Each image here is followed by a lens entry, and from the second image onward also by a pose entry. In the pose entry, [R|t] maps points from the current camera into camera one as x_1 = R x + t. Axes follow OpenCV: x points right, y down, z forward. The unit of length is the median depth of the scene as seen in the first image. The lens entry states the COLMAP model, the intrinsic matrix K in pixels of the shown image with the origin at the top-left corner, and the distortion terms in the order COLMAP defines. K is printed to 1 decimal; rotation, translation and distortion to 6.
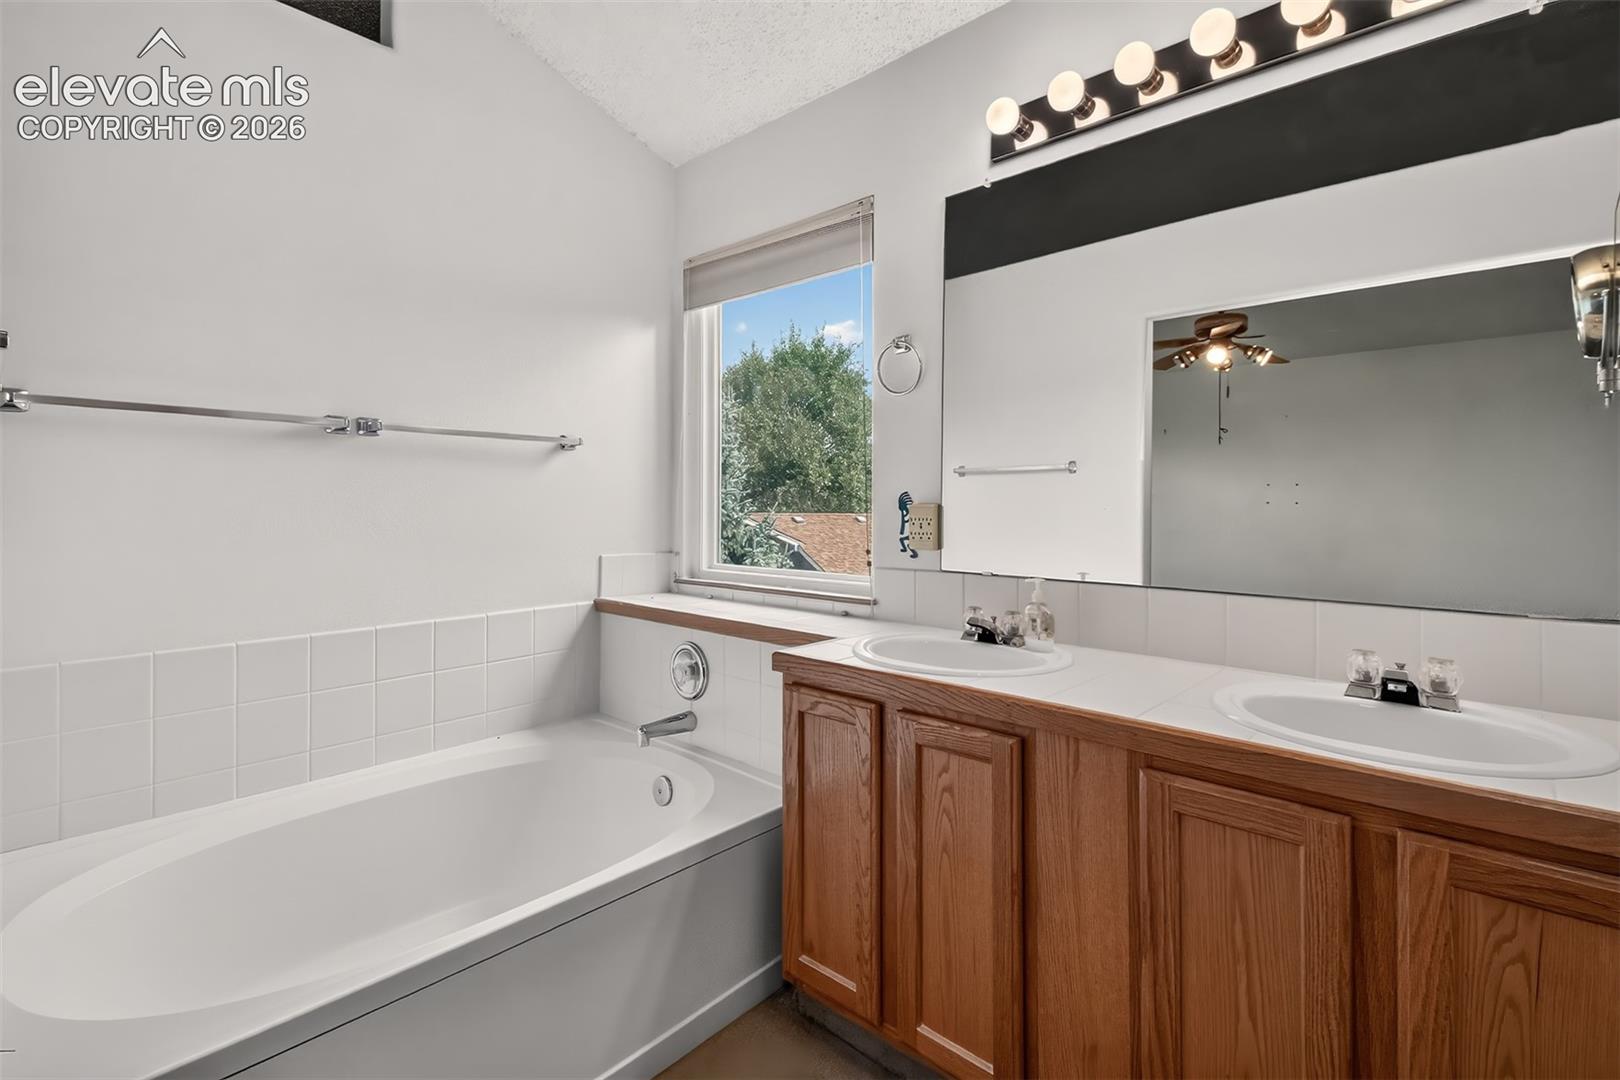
lens RADIAL K [[720.4, 0, 800.1], [0, 720.4, 495.0], [0, 0, 1]] dist [0.000800, -0.013042]
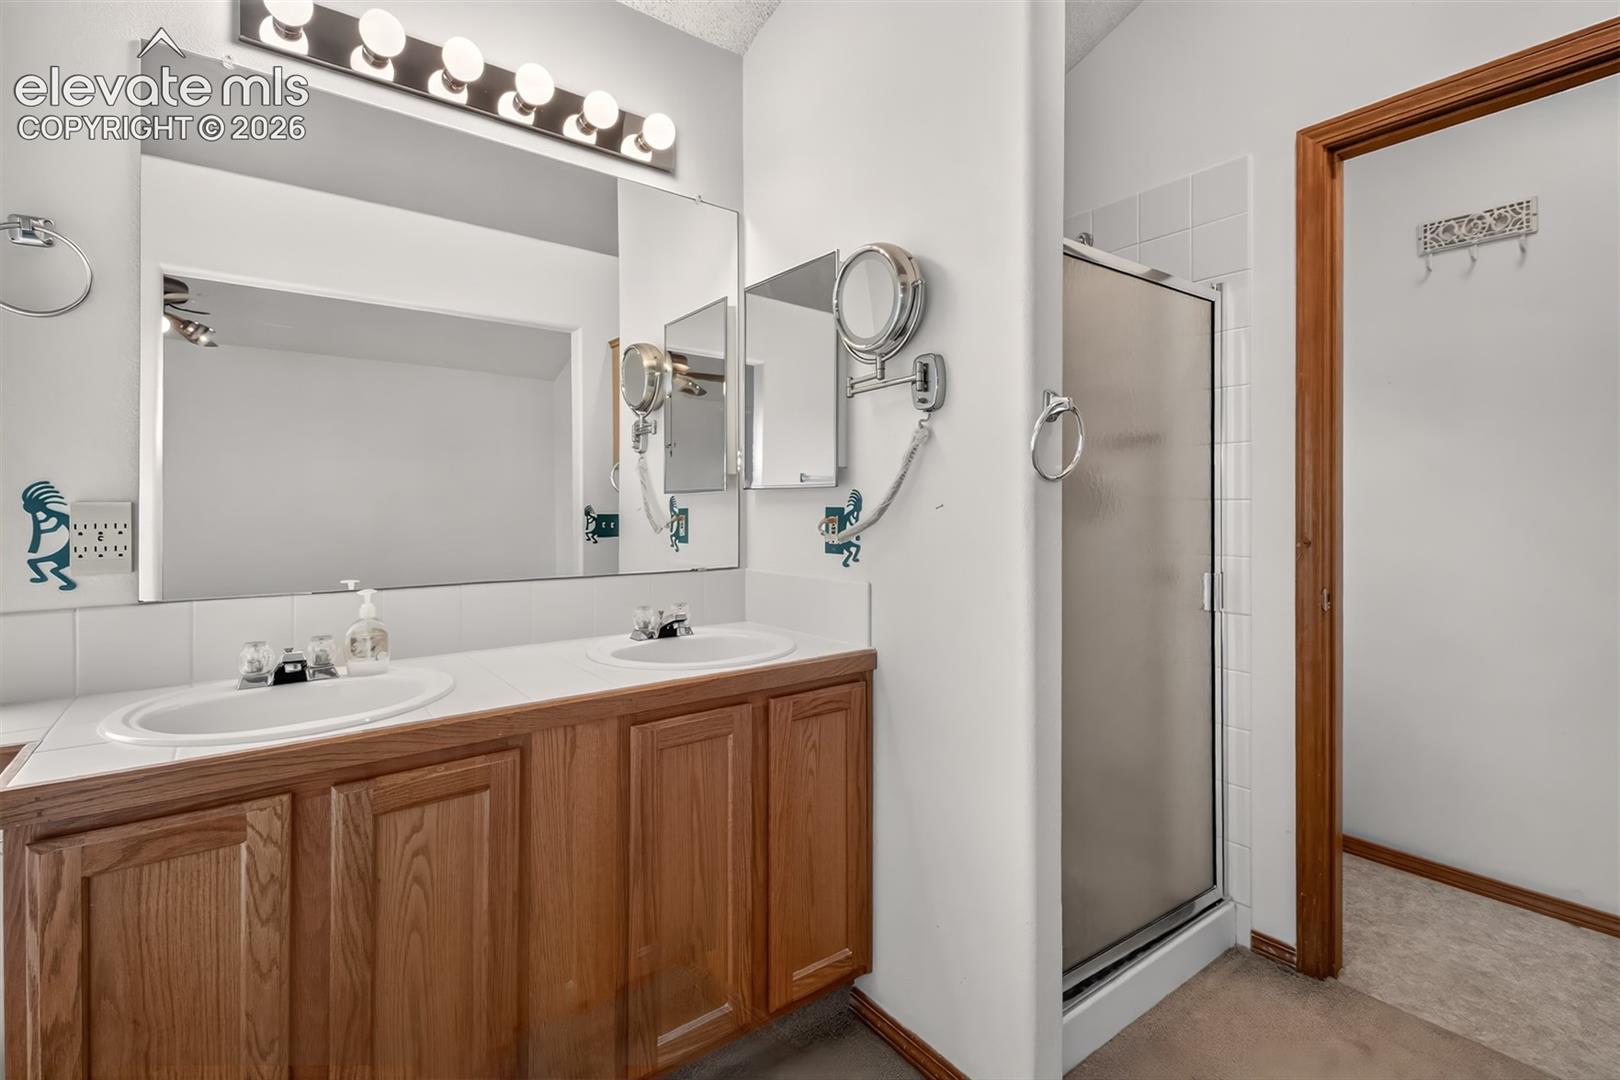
lens RADIAL K [[720.4, 0, 800.1], [0, 720.4, 495.0], [0, 0, 1]] dist [0.000800, -0.013042]
pose [[0.167290, 0.004374, 0.985898, -0.431791], [-0.013519, 0.999906, -0.002142, -0.000863], [-0.985815, -0.012971, 0.167333, 0.359552]]
